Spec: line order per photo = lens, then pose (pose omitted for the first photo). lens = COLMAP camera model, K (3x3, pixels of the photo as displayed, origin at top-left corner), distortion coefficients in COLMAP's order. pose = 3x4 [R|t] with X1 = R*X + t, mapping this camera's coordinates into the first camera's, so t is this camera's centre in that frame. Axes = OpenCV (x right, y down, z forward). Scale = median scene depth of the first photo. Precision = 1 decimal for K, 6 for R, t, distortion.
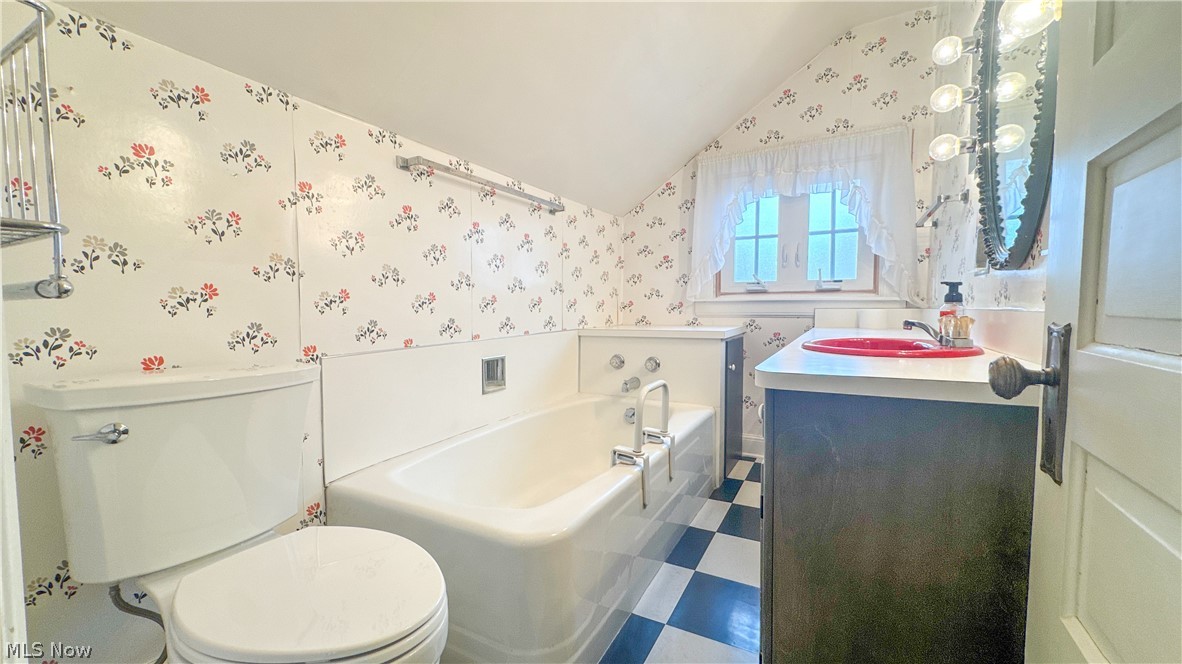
lens RADIAL K [[475.7, 0, 591.0], [0, 475.7, 332.0], [0, 0, 1]] dist [-0.001441, 0.000274]
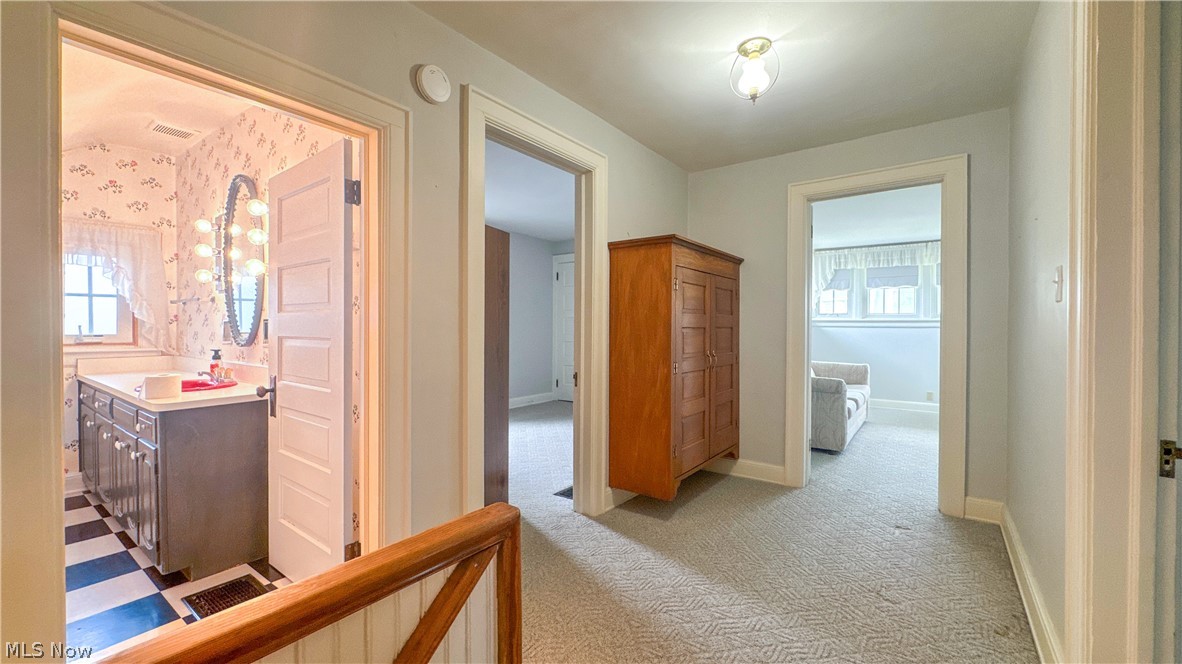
lens RADIAL K [[475.7, 0, 591.0], [0, 475.7, 332.0], [0, 0, 1]] dist [-0.001441, 0.000274]
pose [[0.146341, -0.008665, 0.989196, -0.990564], [0.052161, 0.998638, 0.001031, -0.097785], [-0.987858, 0.051446, 0.146594, -0.861056]]
